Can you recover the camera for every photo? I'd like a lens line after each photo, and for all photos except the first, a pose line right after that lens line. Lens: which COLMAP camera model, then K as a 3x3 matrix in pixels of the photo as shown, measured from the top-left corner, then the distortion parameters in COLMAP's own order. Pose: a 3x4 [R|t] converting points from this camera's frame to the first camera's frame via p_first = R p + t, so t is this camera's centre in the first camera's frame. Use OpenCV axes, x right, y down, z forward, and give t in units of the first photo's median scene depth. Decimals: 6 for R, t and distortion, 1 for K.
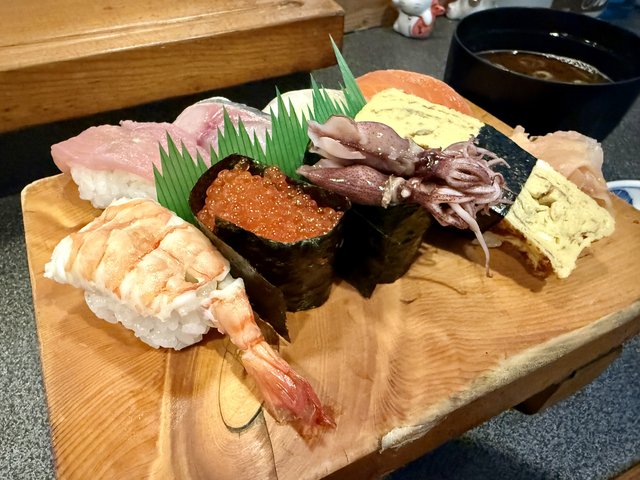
lens RADIAL K [[458.2, 0, 317.0], [0, 458.2, 240.0], [0, 0, 1]] dist [0.000700, -0.000646]
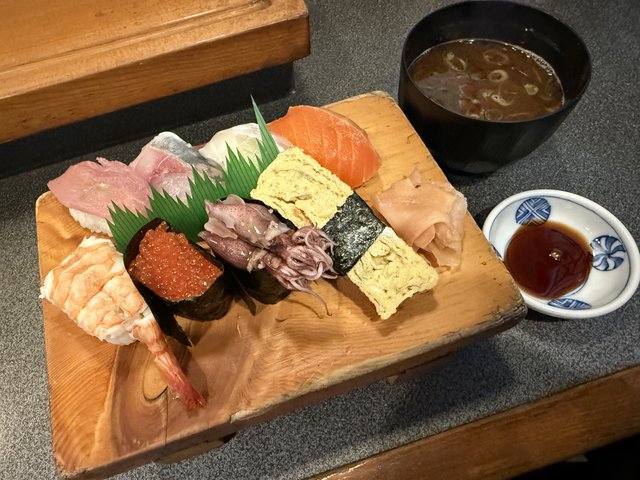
lens RADIAL K [[458.2, 0, 322.8], [0, 458.2, 238.8], [0, 0, 1]] dist [0.000700, -0.000646]
pose [[0.990212, 0.080437, -0.114062, 0.491698], [-0.047231, 0.962128, 0.268474, -0.527268], [0.131338, -0.260459, 0.956510, -0.313505]]
